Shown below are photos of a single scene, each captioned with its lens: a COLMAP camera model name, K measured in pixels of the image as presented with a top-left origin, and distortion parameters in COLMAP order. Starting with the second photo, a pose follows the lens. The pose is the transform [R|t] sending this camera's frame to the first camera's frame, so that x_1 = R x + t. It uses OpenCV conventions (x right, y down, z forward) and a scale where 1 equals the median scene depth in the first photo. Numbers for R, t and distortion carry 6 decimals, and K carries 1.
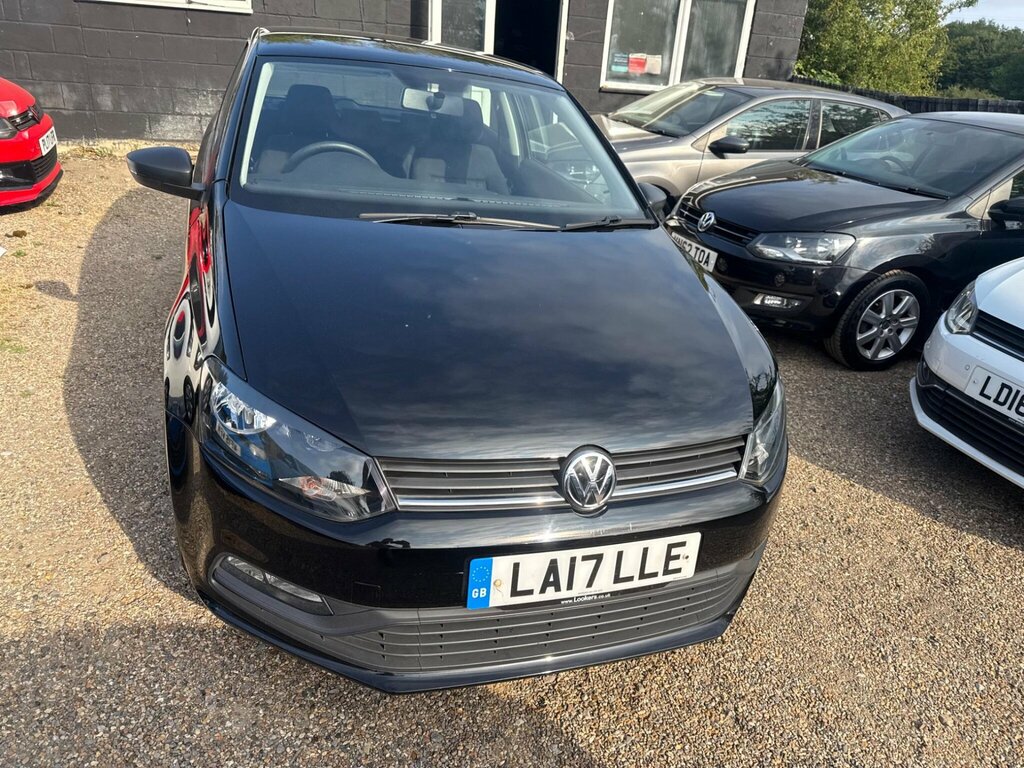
lens RADIAL K [[719.9, 0, 507.5], [0, 719.9, 388.1], [0, 0, 1]] dist [0.007955, -0.012796]
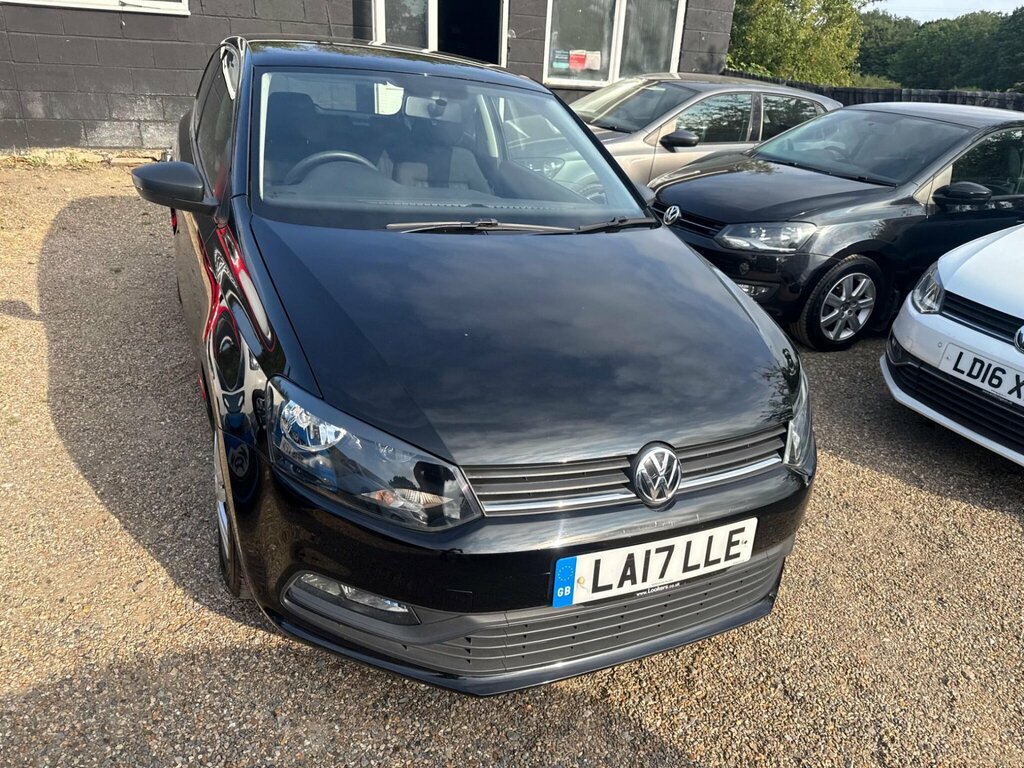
lens RADIAL K [[718.7, 0, 504.8], [0, 718.7, 381.1], [0, 0, 1]] dist [0.004734, -0.009356]
pose [[0.994756, -0.054180, 0.086747, -0.128057], [0.054203, 0.998528, 0.002090, -0.015318], [-0.086732, 0.002623, 0.996228, -0.012171]]
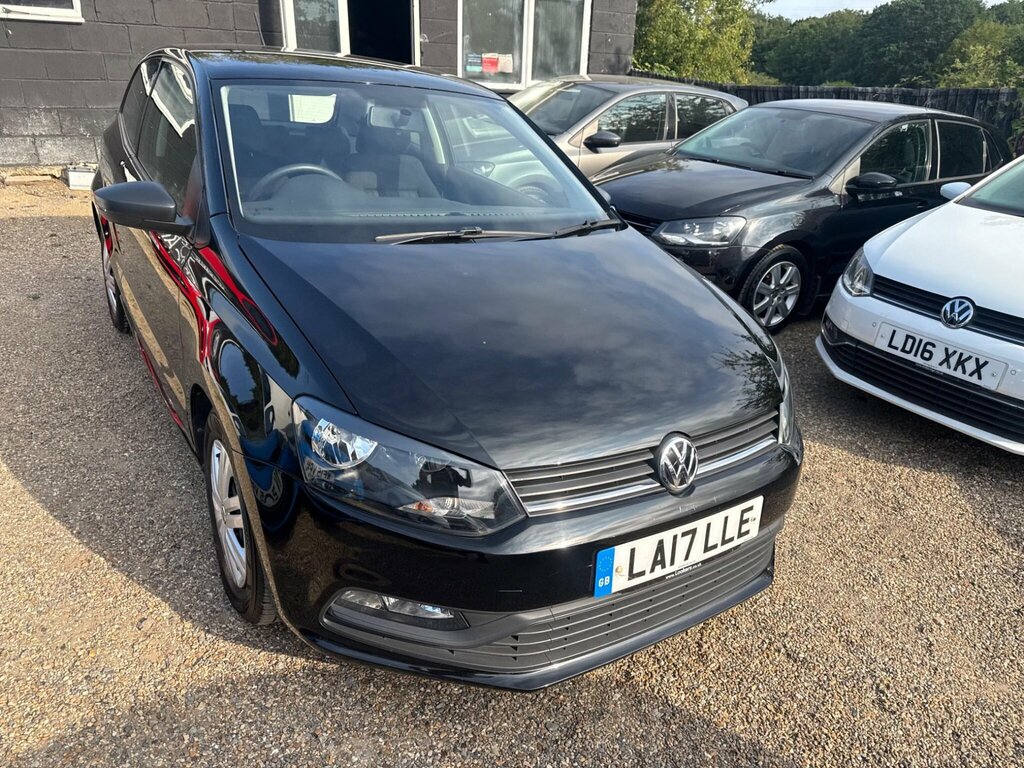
lens RADIAL K [[717.9, 0, 507.7], [0, 717.9, 389.5], [0, 0, 1]] dist [0.007990, -0.012646]
pose [[0.970441, -0.124202, 0.206923, -0.238518], [0.122477, 0.992245, 0.021177, -0.027202], [-0.207949, 0.004792, 0.978128, -0.015547]]
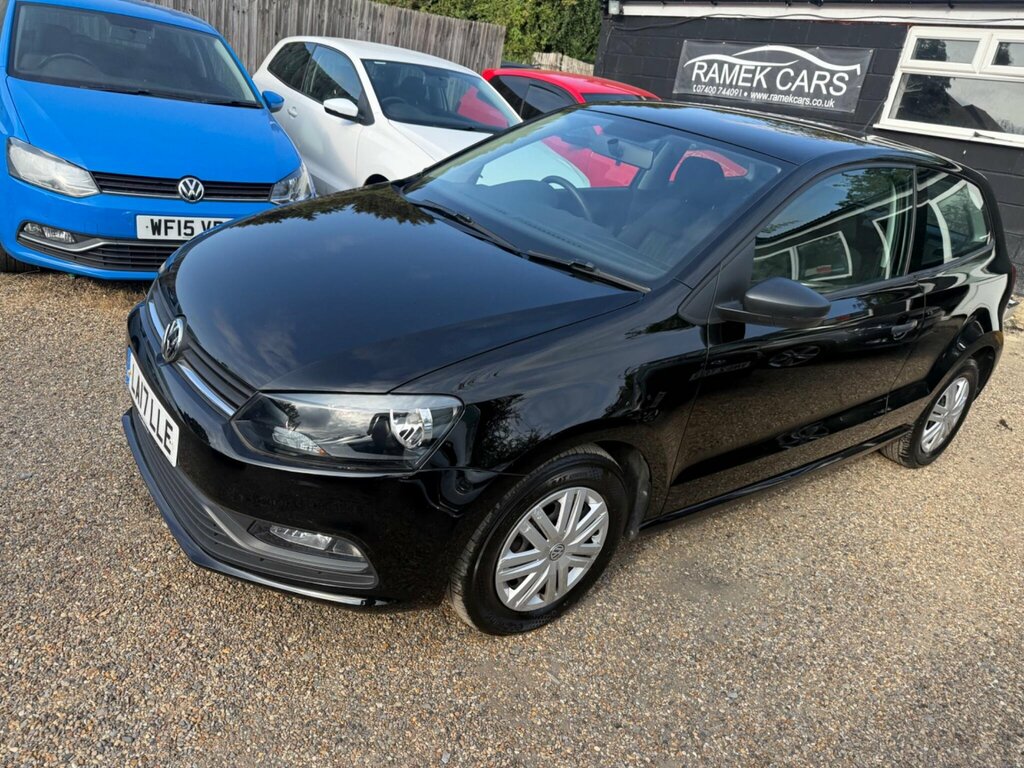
lens RADIAL K [[718.4, 0, 506.9], [0, 718.4, 385.4], [0, 0, 1]] dist [0.005793, -0.010788]
pose [[0.346916, 0.343784, -0.872618, 1.006868], [-0.502559, 0.853694, 0.136533, -0.192319], [0.791887, 0.391176, 0.468932, 0.607617]]
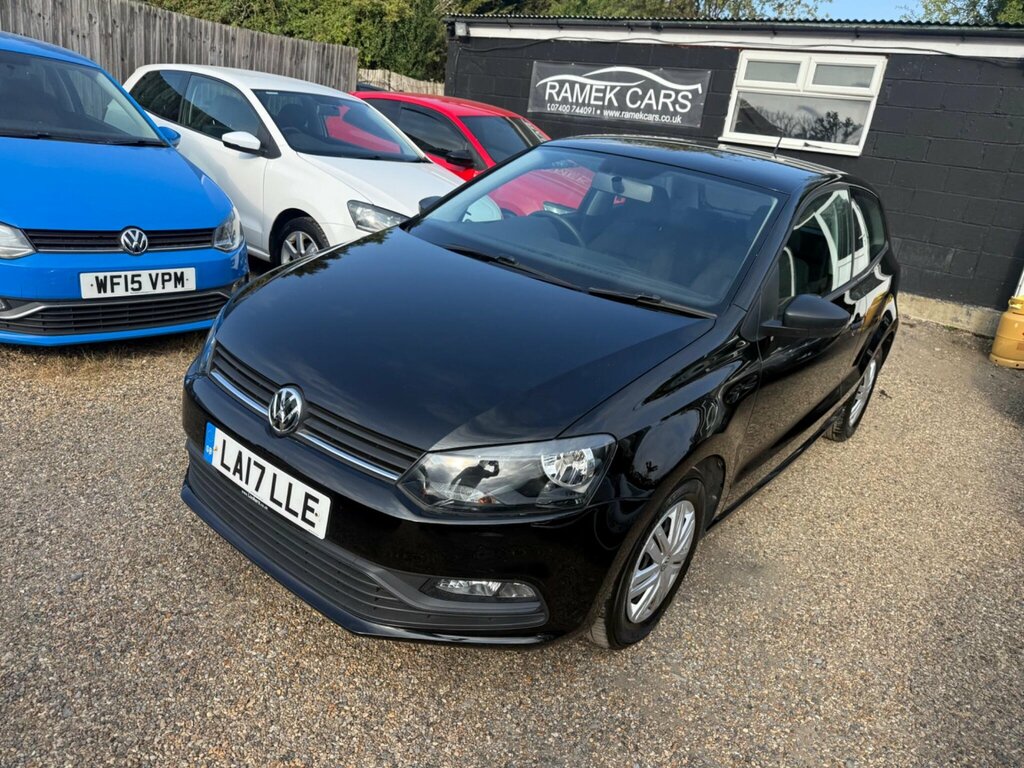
lens RADIAL K [[719.9, 0, 507.5], [0, 719.9, 388.1], [0, 0, 1]] dist [0.007955, -0.012796]
pose [[0.572253, 0.283215, -0.769621, 0.881505], [-0.421768, 0.906484, 0.019974, -0.066732], [0.703306, 0.313171, 0.638189, 0.306003]]
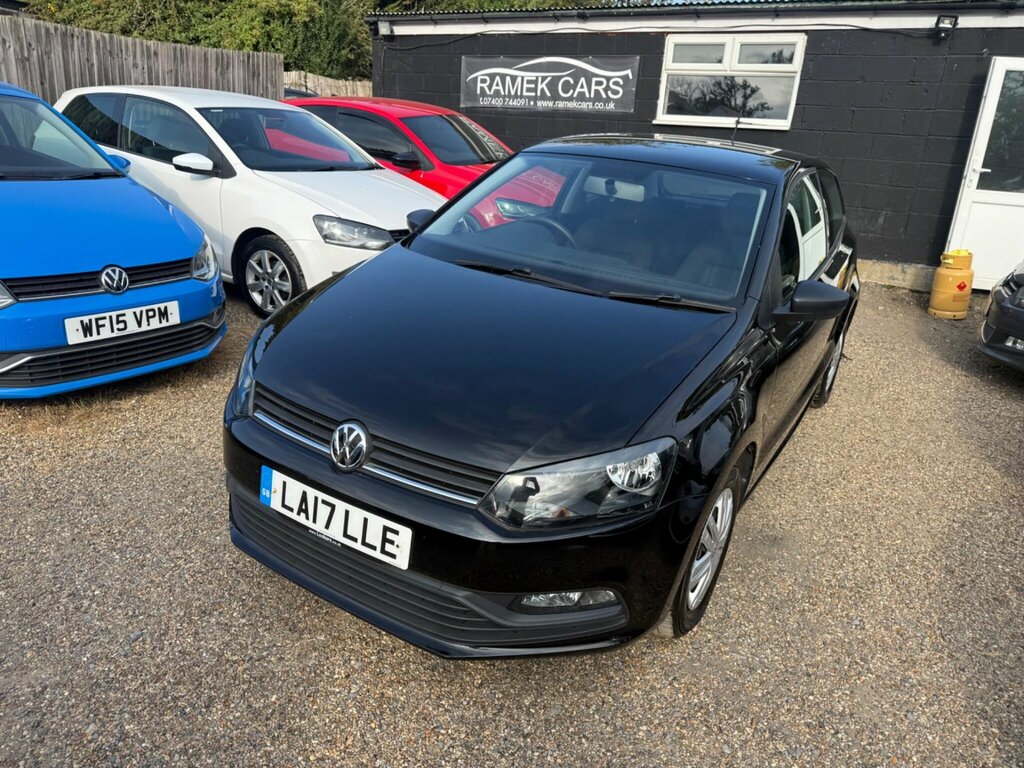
lens RADIAL K [[720.5, 0, 508.0], [0, 720.5, 377.6], [0, 0, 1]] dist [0.008492, -0.013288]
pose [[0.662960, 0.223186, -0.714614, 0.802523], [-0.329133, 0.944226, -0.010444, -0.045448], [0.672426, 0.242127, 0.699441, 0.180350]]
